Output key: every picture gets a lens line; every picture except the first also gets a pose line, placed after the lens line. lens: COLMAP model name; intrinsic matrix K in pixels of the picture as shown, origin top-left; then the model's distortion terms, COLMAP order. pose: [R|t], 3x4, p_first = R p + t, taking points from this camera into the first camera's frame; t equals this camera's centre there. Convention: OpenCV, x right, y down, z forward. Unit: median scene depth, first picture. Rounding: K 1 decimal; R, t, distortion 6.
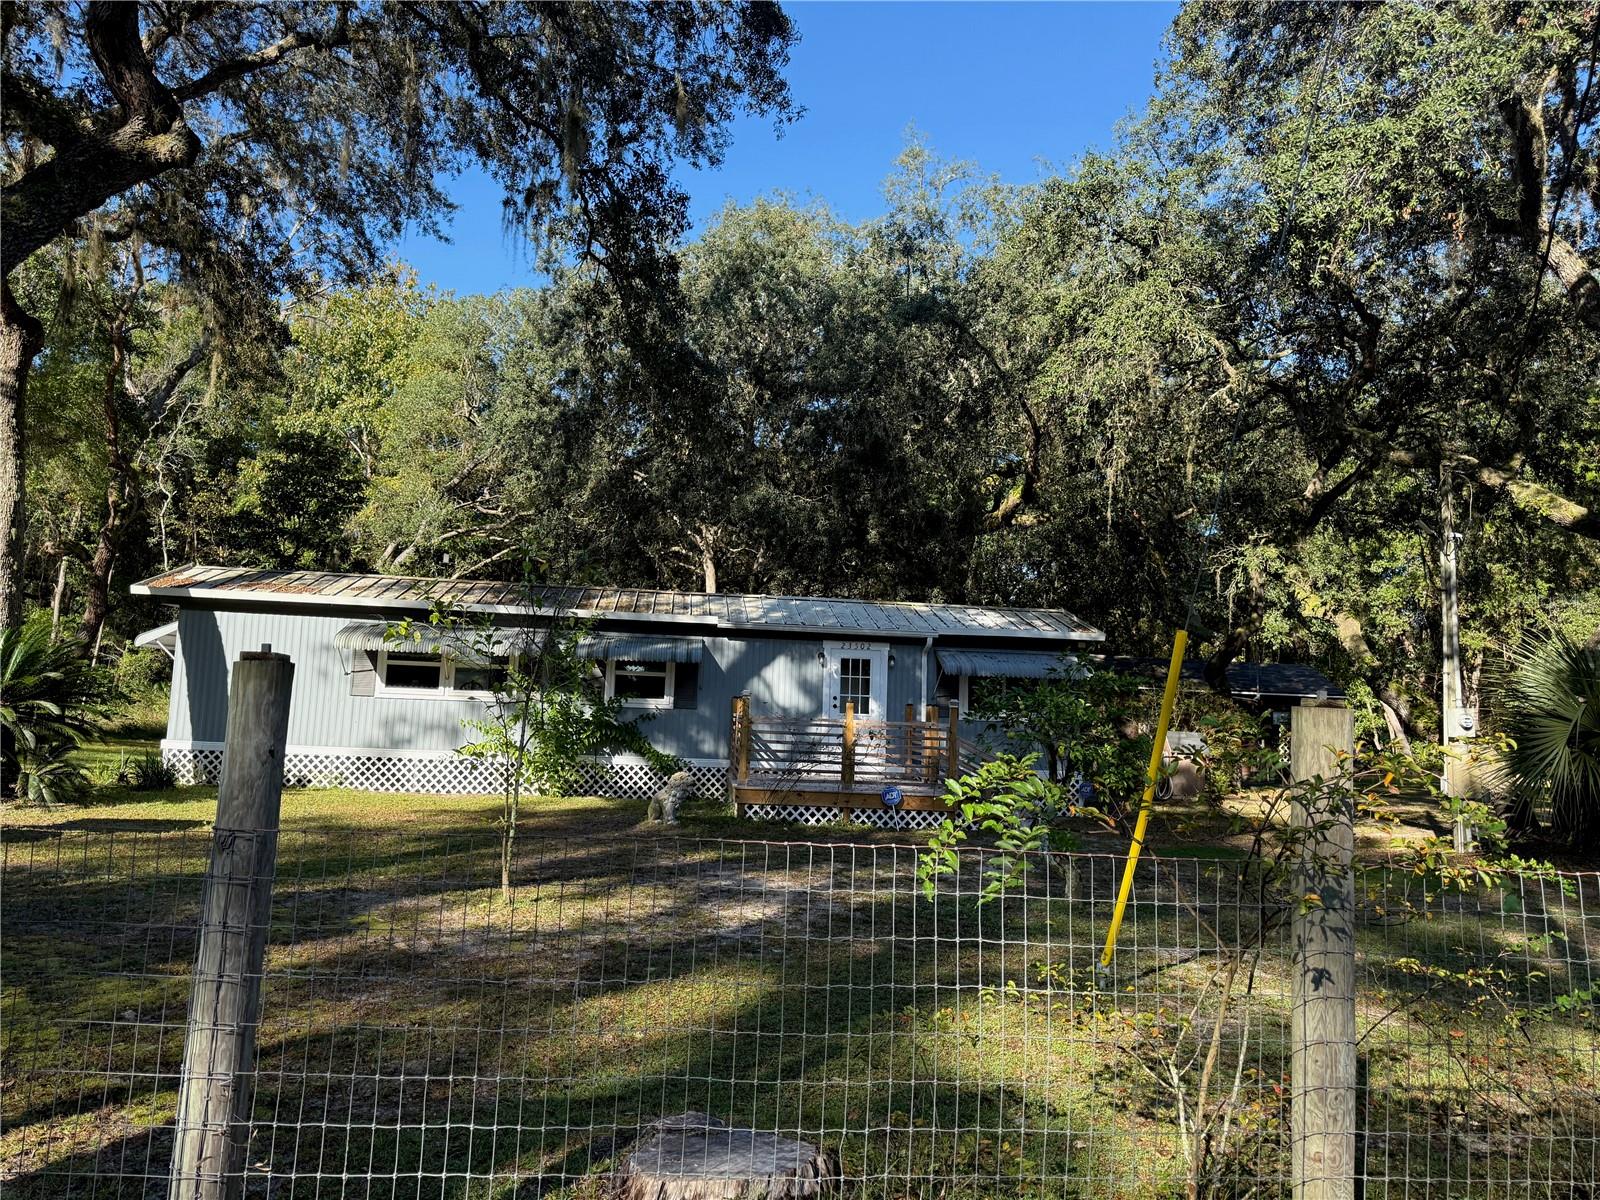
lens RADIAL K [[1121.0, 0, 800.0], [0, 1121.0, 600.0], [0, 0, 1]] dist [0.133151, -0.194796]
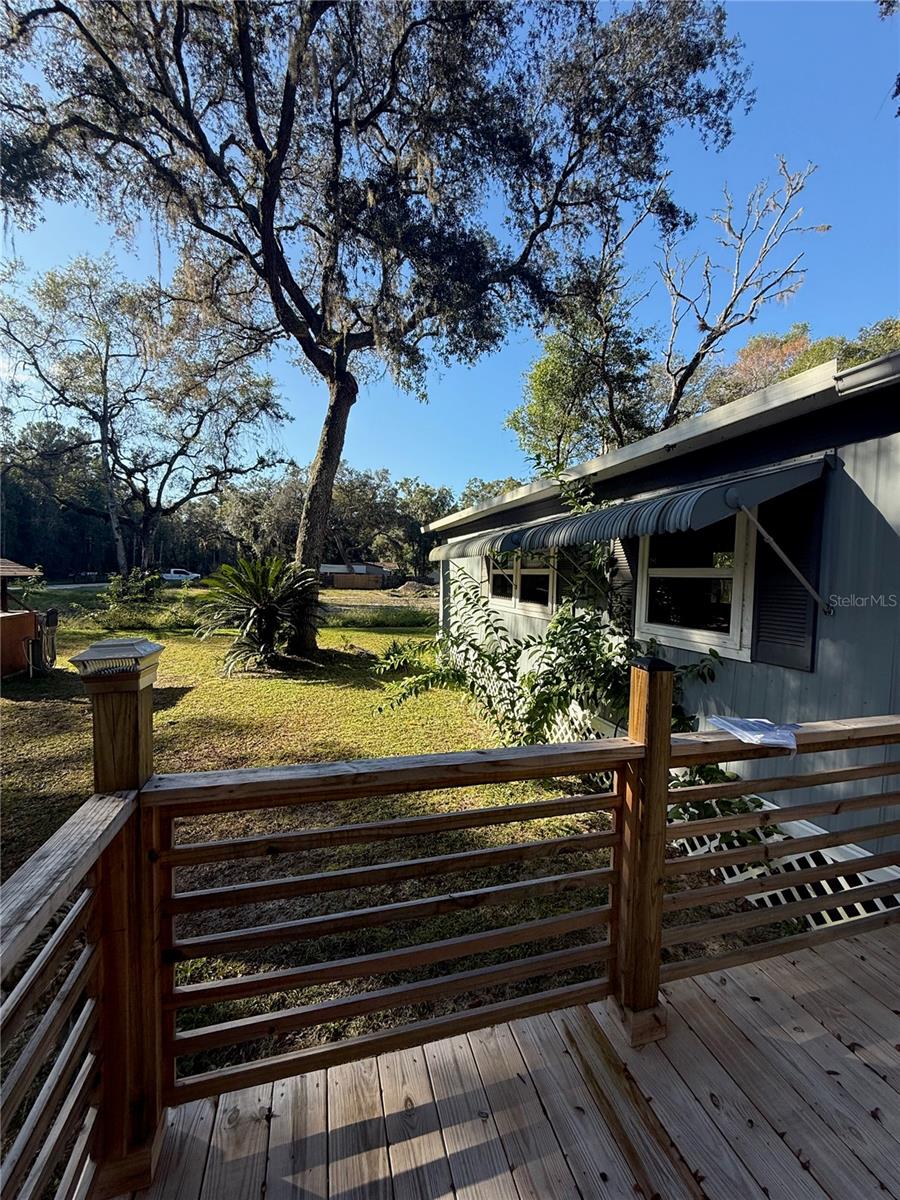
lens RADIAL K [[477.9, 0, 454.2], [0, 477.9, 596.8], [0, 0, 1]] dist [-0.000749, 0.000434]
pose [[0.171360, 0.004615, -0.985198, 0.030339], [0.081900, 0.996461, 0.018912, 0.064680], [0.981798, -0.083928, 0.170375, 0.881416]]
